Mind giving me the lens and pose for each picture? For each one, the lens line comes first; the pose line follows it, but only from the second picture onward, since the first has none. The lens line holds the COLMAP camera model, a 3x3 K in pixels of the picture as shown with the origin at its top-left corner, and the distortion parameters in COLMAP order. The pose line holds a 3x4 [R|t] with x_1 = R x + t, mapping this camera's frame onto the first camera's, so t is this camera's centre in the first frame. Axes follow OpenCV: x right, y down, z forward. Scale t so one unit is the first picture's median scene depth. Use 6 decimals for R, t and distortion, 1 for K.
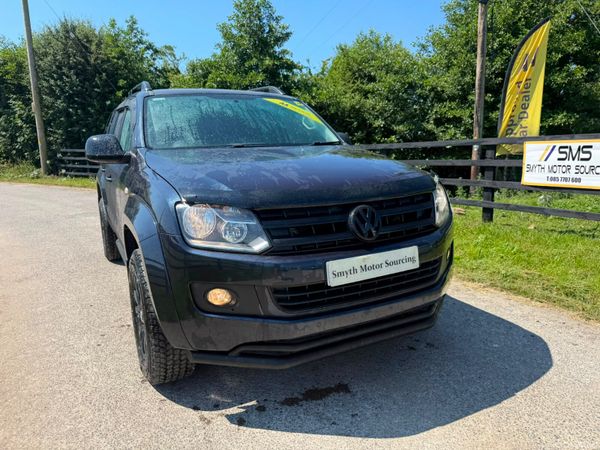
lens RADIAL K [[425.0, 0, 300.0], [0, 425.0, 225.0], [0, 0, 1]] dist [0.017208, -0.032292]
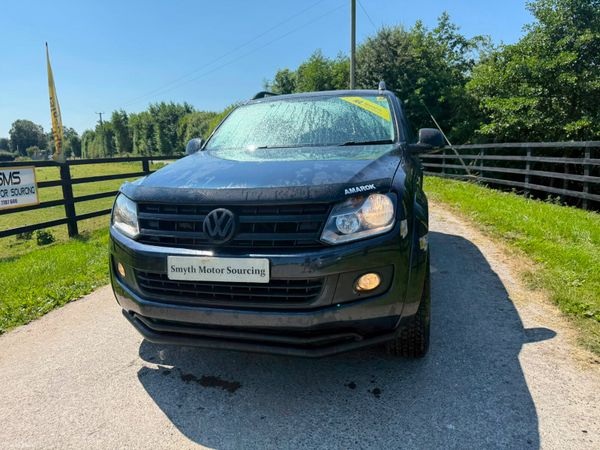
lens RADIAL K [[424.0, 0, 297.6], [0, 424.0, 225.1], [0, 0, 1]] dist [0.022983, -0.033527]
pose [[0.726980, 0.124726, -0.675235, 0.124732], [-0.116174, 0.991530, 0.058074, -0.011314], [0.676759, 0.036226, 0.735313, 0.050165]]
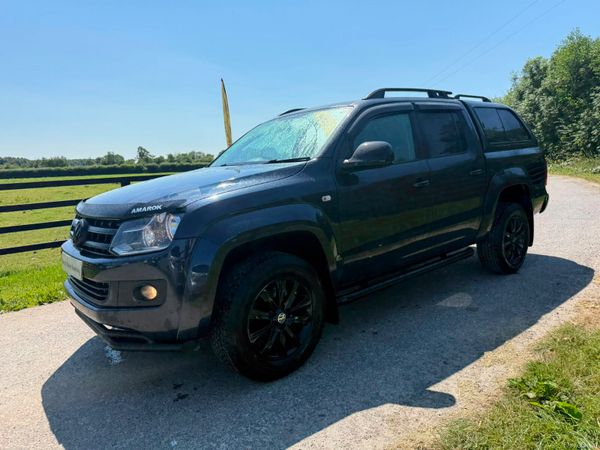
lens RADIAL K [[425.0, 0, 300.0], [0, 425.0, 225.0], [0, 0, 1]] dist [0.017208, -0.032292]
pose [[0.215711, 0.153764, -0.964275, 0.203017], [-0.129781, 0.983277, 0.127762, -0.037059], [0.967794, 0.097585, 0.232059, 0.175266]]
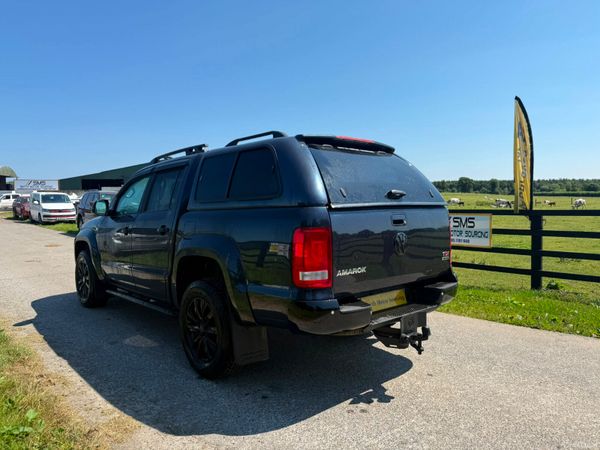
lens RADIAL K [[426.2, 0, 296.3], [0, 426.2, 219.7], [0, 0, 1]] dist [0.013999, -0.025379]
pose [[-0.969879, 0.040992, -0.240114, -0.038612], [-0.012984, 0.975637, 0.219006, -0.109899], [0.243241, 0.215527, -0.945718, 0.583118]]
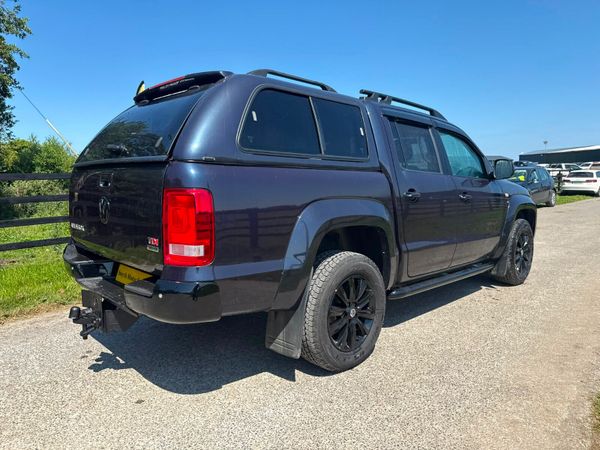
lens RADIAL K [[426.2, 0, 296.3], [0, 426.2, 219.7], [0, 0, 1]] dist [0.013999, -0.025379]
pose [[-0.273318, -0.070001, 0.959373, -0.309383], [0.184807, 0.974948, 0.123788, -0.059992], [-0.944004, 0.211132, -0.253534, 0.385546]]
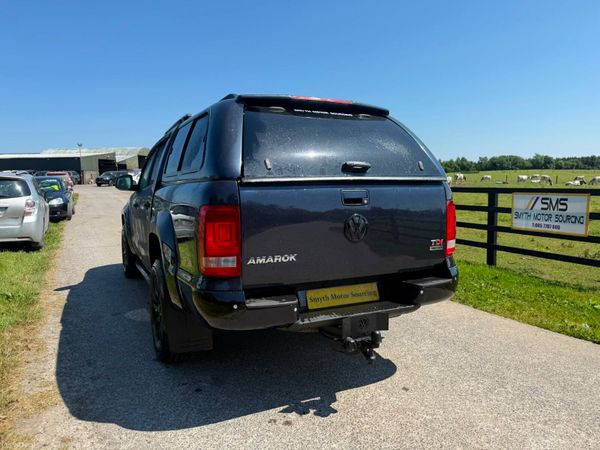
lens RADIAL K [[426.2, 0, 296.3], [0, 426.2, 219.7], [0, 0, 1]] dist [0.013999, -0.025379]
pose [[-0.999128, 0.023923, 0.034228, -0.114792], [0.032194, 0.963306, 0.266468, -0.102941], [-0.026597, 0.267337, -0.963236, 0.564998]]
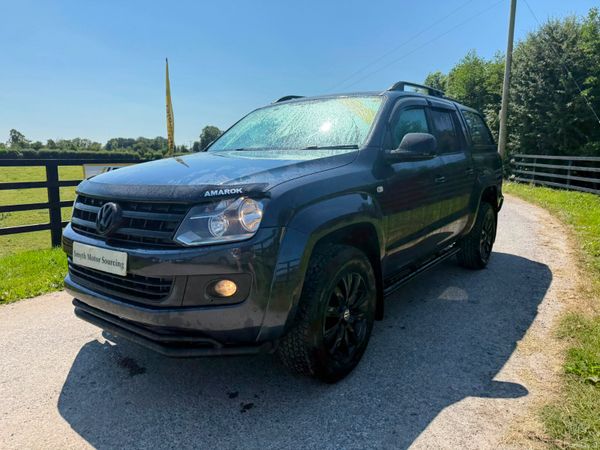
lens RADIAL K [[424.8, 0, 298.2], [0, 424.8, 229.9], [0, 0, 1]] dist [0.003107, -0.007119]
pose [[0.430846, 0.175711, -0.885154, 0.171991], [-0.177040, 0.978258, 0.108019, -0.023452], [0.884889, 0.110168, 0.452587, 0.122139]]
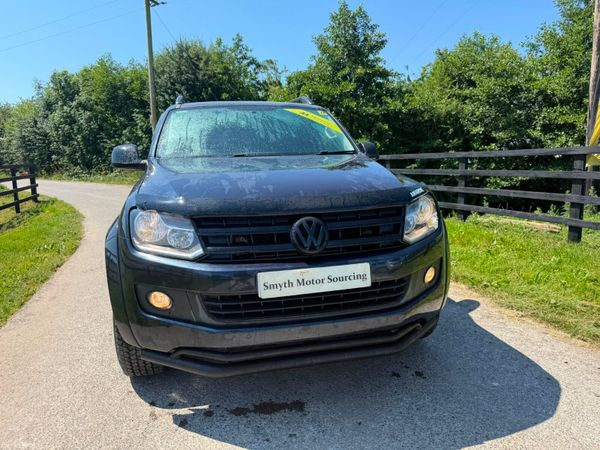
lens RADIAL K [[426.2, 0, 296.3], [0, 426.2, 219.7], [0, 0, 1]] dist [0.013999, -0.025379]
pose [[0.967645, 0.041049, -0.248954, 0.047001], [-0.048768, 0.998499, -0.024916, -0.001966], [0.247558, 0.036251, 0.968195, 0.007057]]
